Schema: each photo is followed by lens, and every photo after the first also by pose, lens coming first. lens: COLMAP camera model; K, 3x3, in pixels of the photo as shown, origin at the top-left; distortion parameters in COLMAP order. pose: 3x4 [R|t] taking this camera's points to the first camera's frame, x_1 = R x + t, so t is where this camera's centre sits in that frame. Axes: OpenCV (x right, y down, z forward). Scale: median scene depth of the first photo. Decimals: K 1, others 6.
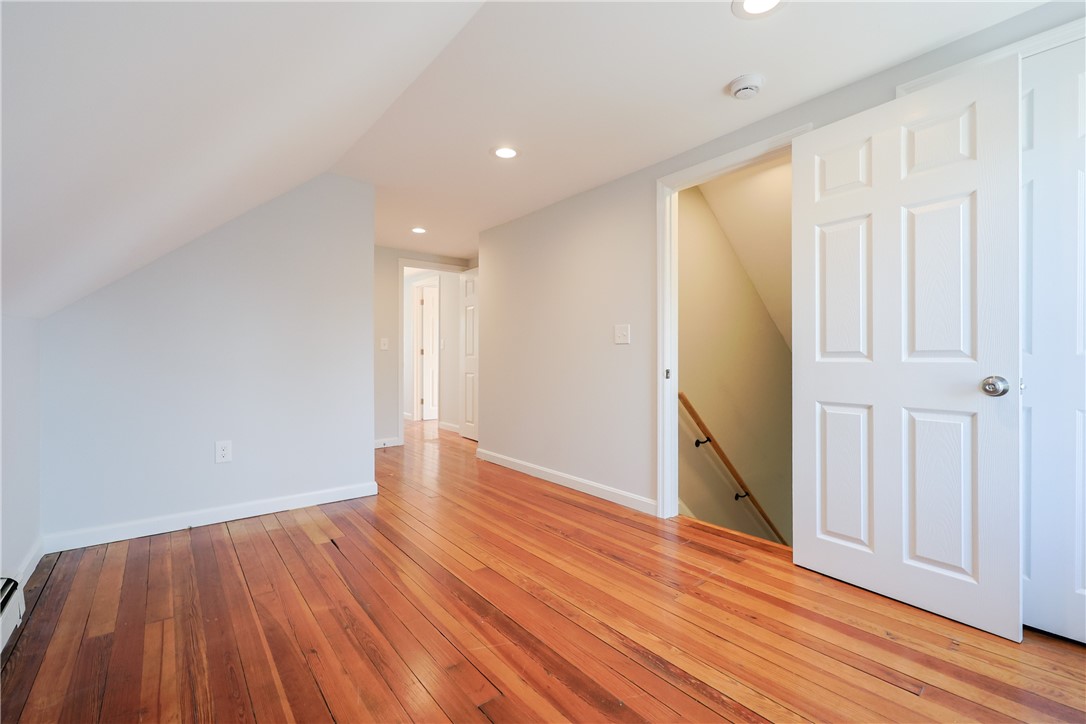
lens RADIAL K [[459.5, 0, 542.1], [0, 459.5, 357.6], [0, 0, 1]] dist [-0.006620, -0.000151]
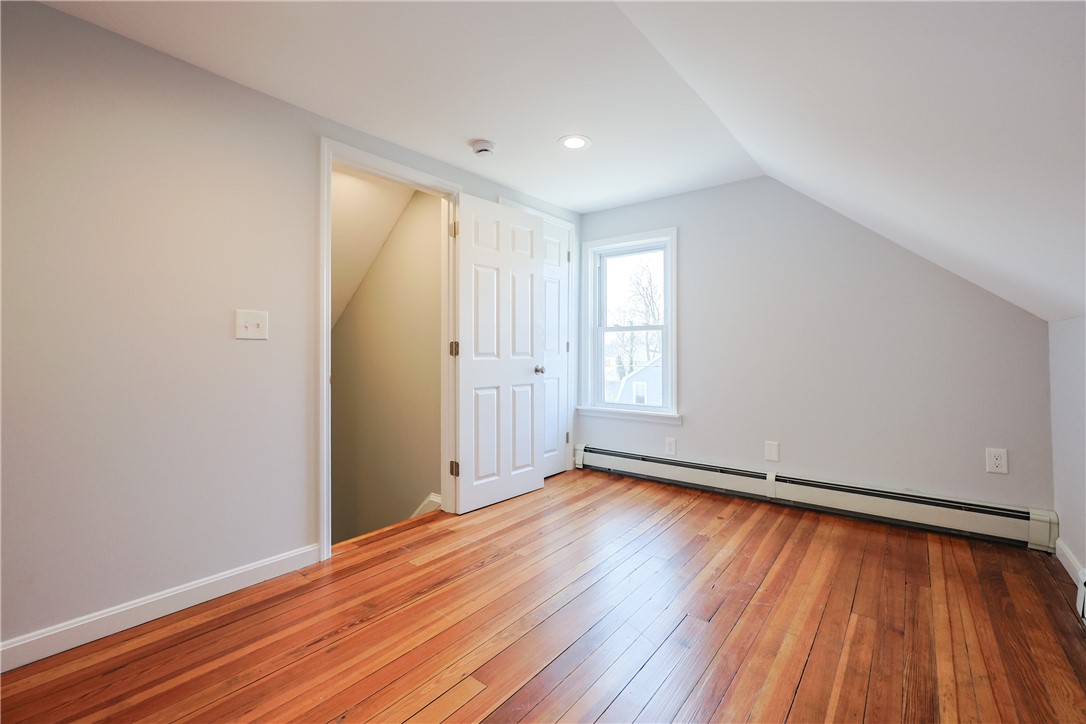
lens RADIAL K [[459.5, 0, 556.8], [0, 459.5, 345.3], [0, 0, 1]] dist [-0.006620, -0.000151]
pose [[-0.227191, 0.022990, 0.973579, -0.791280], [0.009082, 0.999728, -0.021488, -0.002823], [-0.973808, 0.003960, -0.227338, 1.016105]]
